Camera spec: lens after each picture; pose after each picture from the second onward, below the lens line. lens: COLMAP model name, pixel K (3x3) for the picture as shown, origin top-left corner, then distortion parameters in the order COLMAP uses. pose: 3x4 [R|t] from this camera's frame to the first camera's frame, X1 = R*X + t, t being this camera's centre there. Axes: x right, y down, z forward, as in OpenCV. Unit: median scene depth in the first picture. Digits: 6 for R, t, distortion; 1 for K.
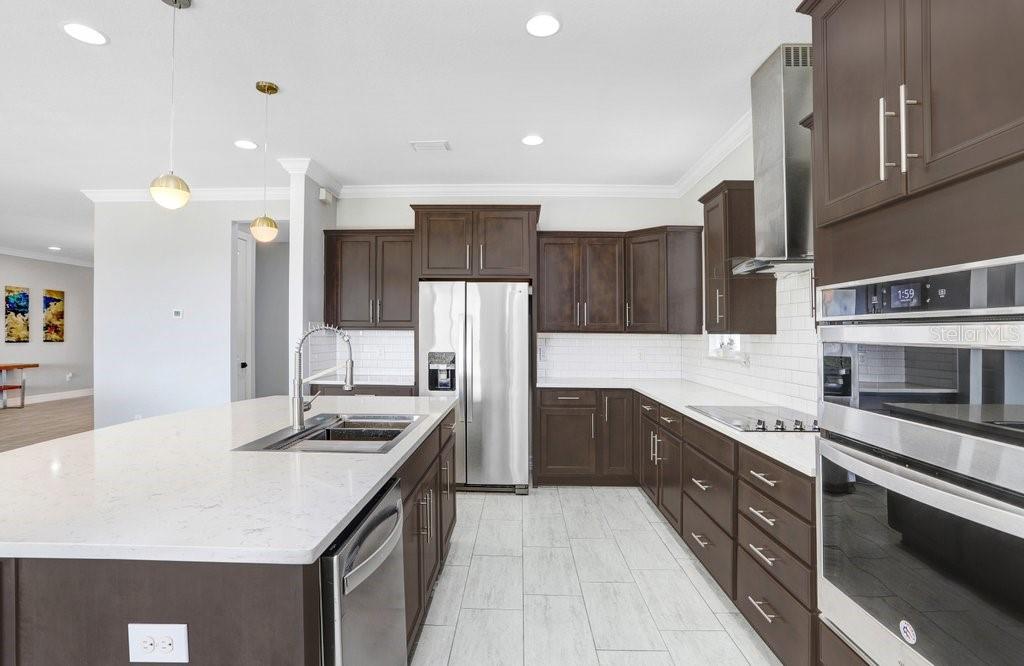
lens RADIAL K [[503.9, 0, 511.1], [0, 503.9, 335.5], [0, 0, 1]] dist [-0.072810, 0.027829]
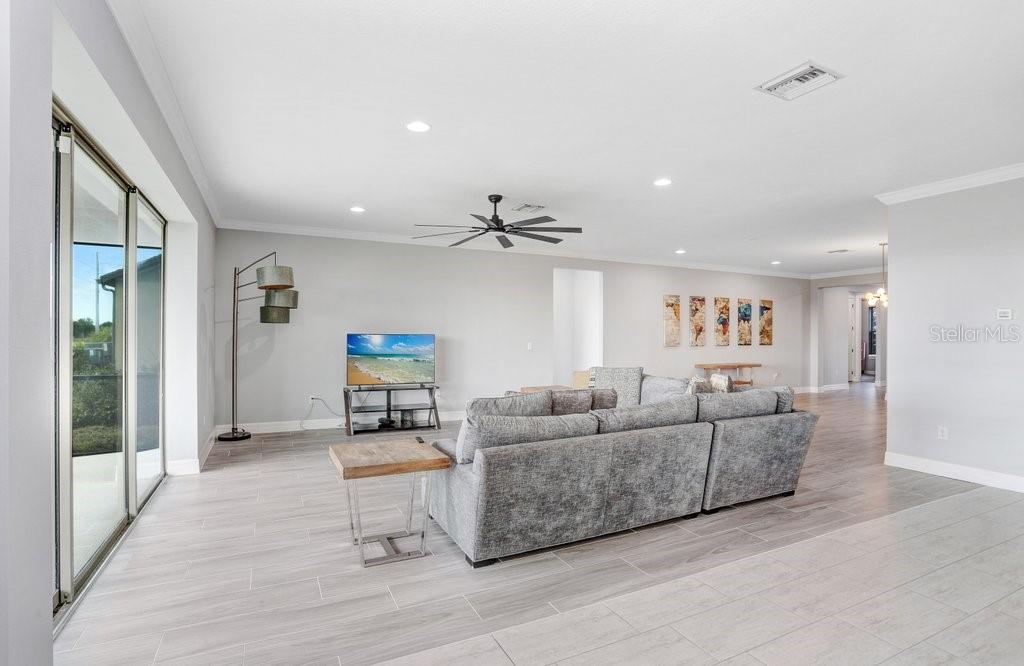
lens RADIAL K [[503.9, 0, 511.1], [0, 503.9, 335.5], [0, 0, 1]] dist [-0.072810, 0.027829]
pose [[0.453804, -0.004407, -0.891091, -0.185743], [-0.003880, 0.999969, -0.006921, 0.000980], [0.891093, 0.006599, 0.453772, -0.083747]]
